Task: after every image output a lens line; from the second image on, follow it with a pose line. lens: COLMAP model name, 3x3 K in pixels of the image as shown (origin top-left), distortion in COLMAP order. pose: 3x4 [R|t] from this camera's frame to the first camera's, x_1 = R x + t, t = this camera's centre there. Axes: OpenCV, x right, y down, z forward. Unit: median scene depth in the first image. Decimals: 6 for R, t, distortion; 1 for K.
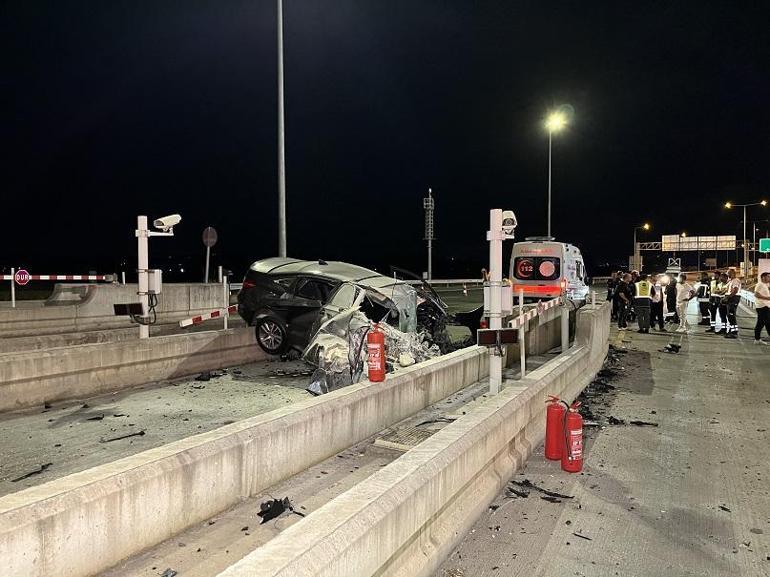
lens RADIAL K [[593.3, 0, 385.0], [0, 593.3, 288.5], [0, 0, 1]] dist [0.019210, -0.003263]
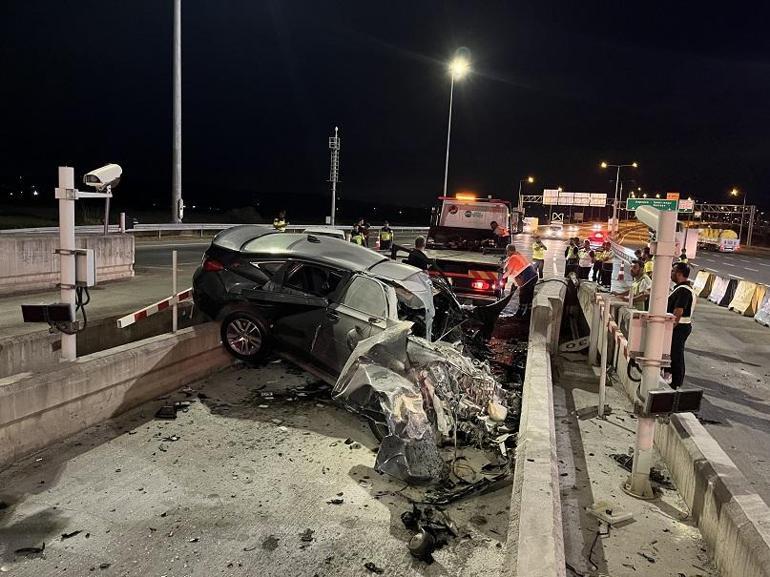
lens RADIAL K [[591.4, 0, 390.8], [0, 591.4, 285.9], [0, 0, 1]] dist [0.012877, -0.000076]
pose [[0.977181, 0.027100, 0.210672, -0.172601], [-0.047935, 0.994377, 0.094427, -0.062522], [-0.206928, -0.102371, 0.972986, 0.254421]]
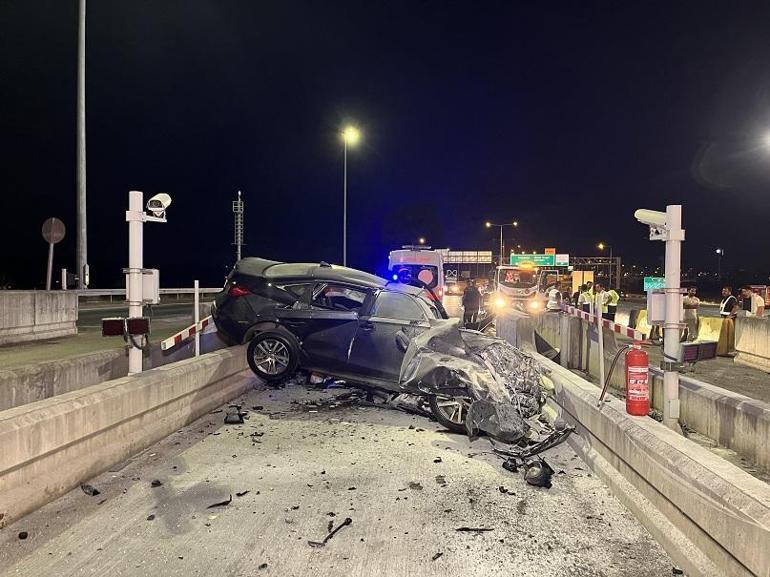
lens RADIAL K [[593.3, 0, 385.0], [0, 593.3, 288.5], [0, 0, 1]] dist [0.019210, -0.003263]
pose [[0.927430, 0.005184, 0.373961, -0.349237], [0.000428, 0.999889, -0.014923, 0.001163], [-0.373997, 0.014000, 0.927324, 0.221435]]
